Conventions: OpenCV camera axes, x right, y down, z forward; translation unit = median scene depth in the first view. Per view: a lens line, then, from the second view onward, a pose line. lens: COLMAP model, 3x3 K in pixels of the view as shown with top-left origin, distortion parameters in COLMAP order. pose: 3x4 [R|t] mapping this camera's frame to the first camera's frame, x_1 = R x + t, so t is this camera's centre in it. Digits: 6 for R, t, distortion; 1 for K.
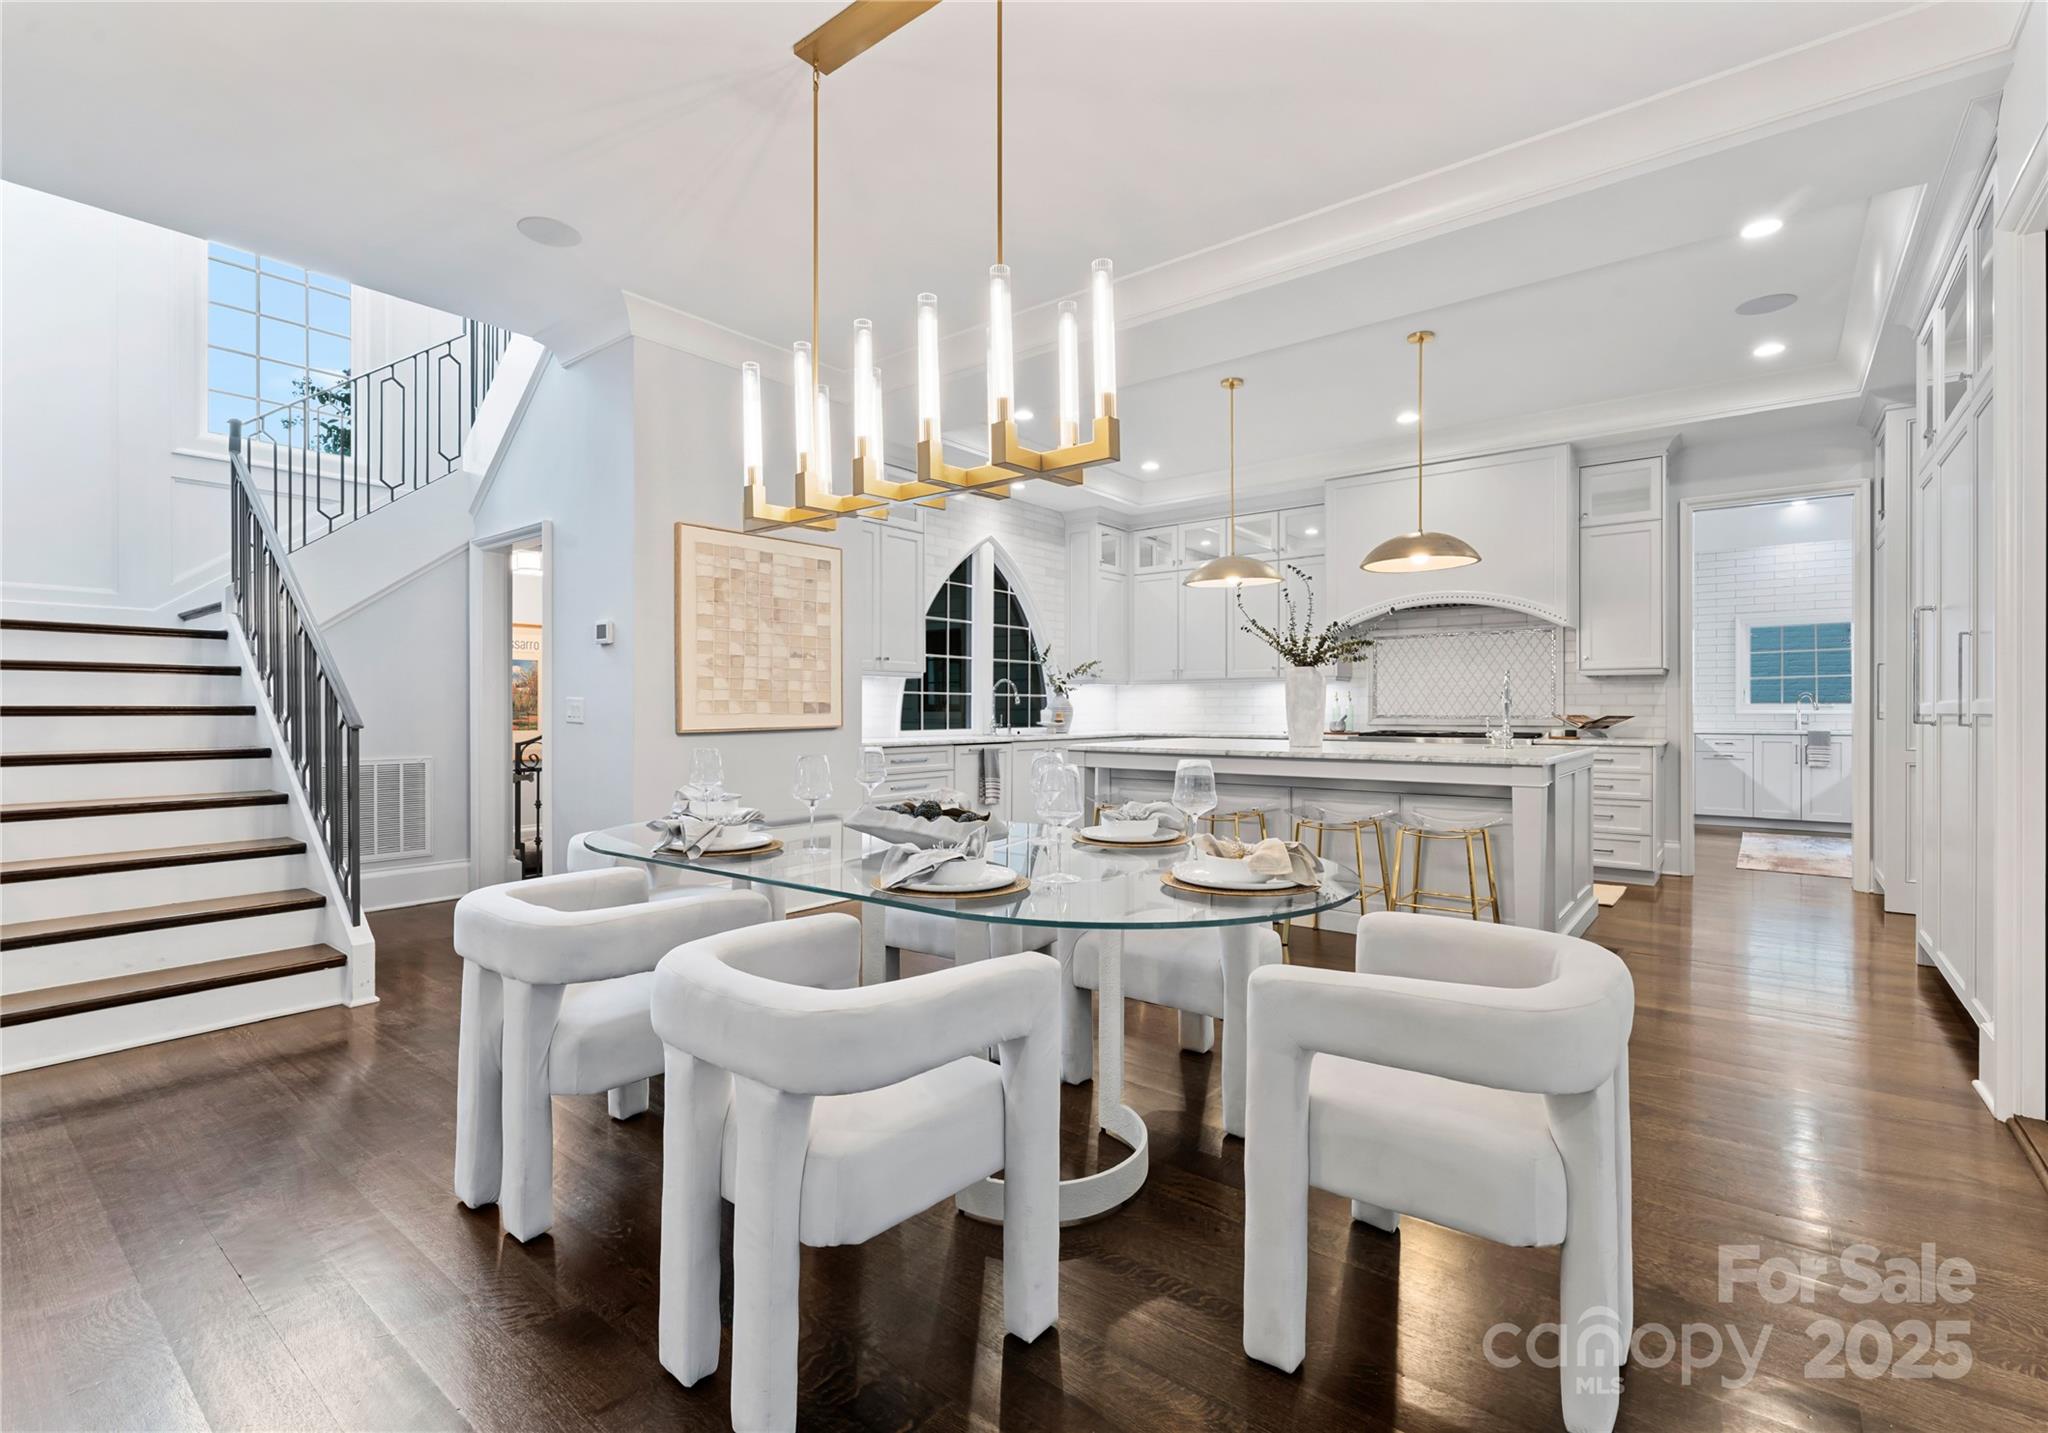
lens RADIAL K [[922.7, 0, 1022.6], [0, 922.7, 719.3], [0, 0, 1]] dist [-0.005924, 0.000239]
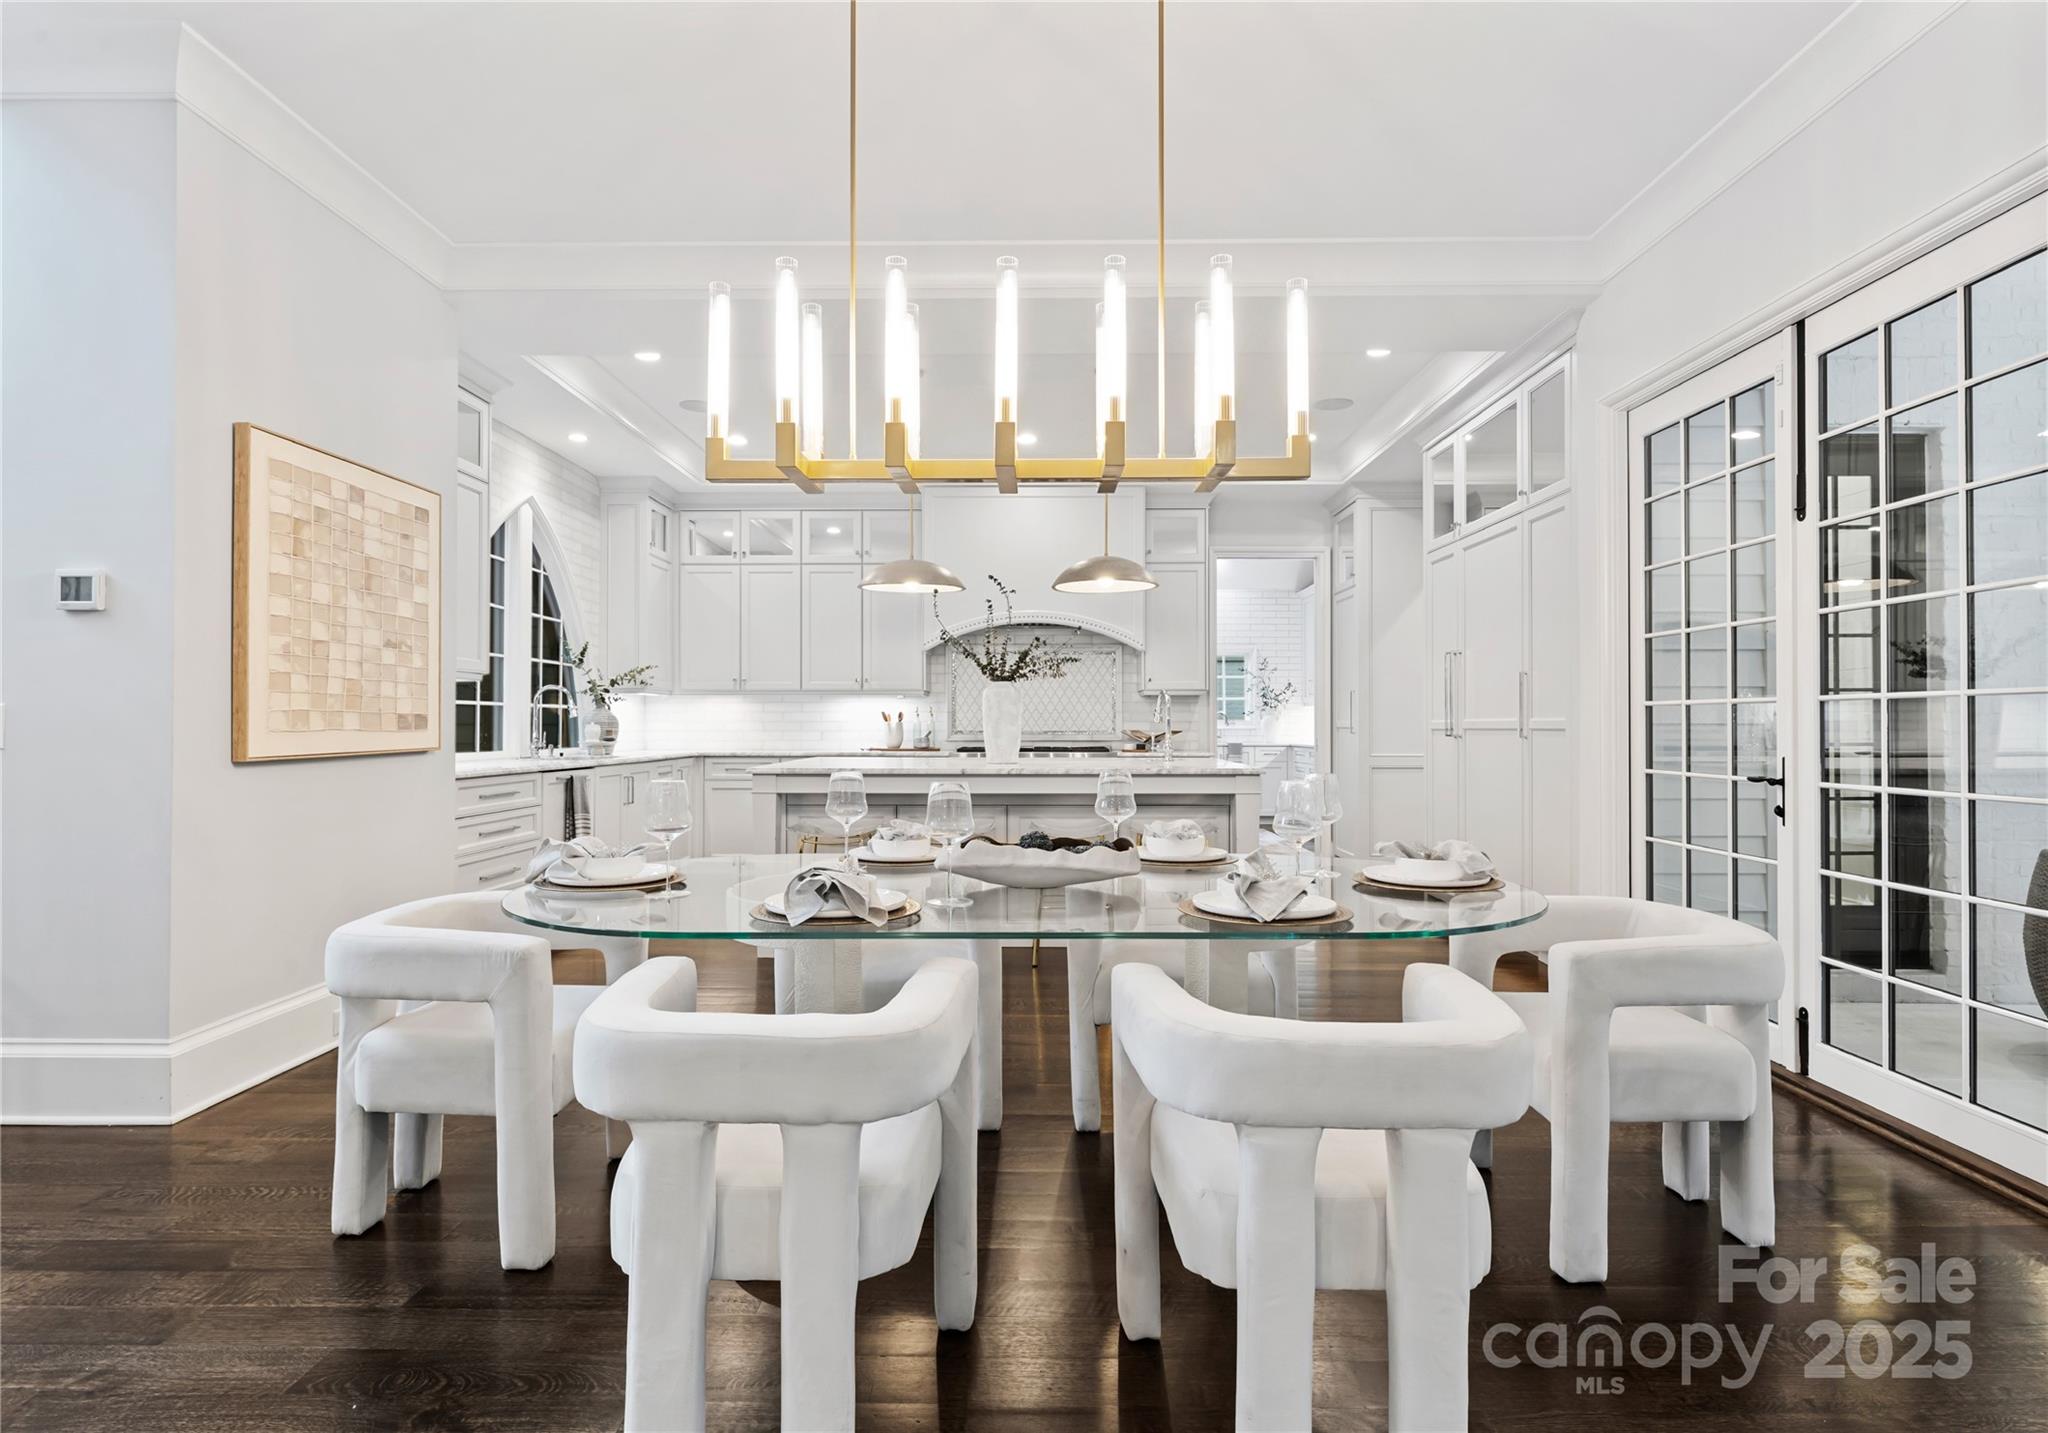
lens RADIAL K [[1046.4, 0, 1026.2], [0, 1046.4, 710.2], [0, 0, 1]] dist [-0.003027, 0.000201]
pose [[0.787013, 0.009559, 0.616862, -0.339666], [0.006217, 0.999706, -0.023424, -0.000298], [-0.616905, 0.022271, 0.786722, 0.109162]]
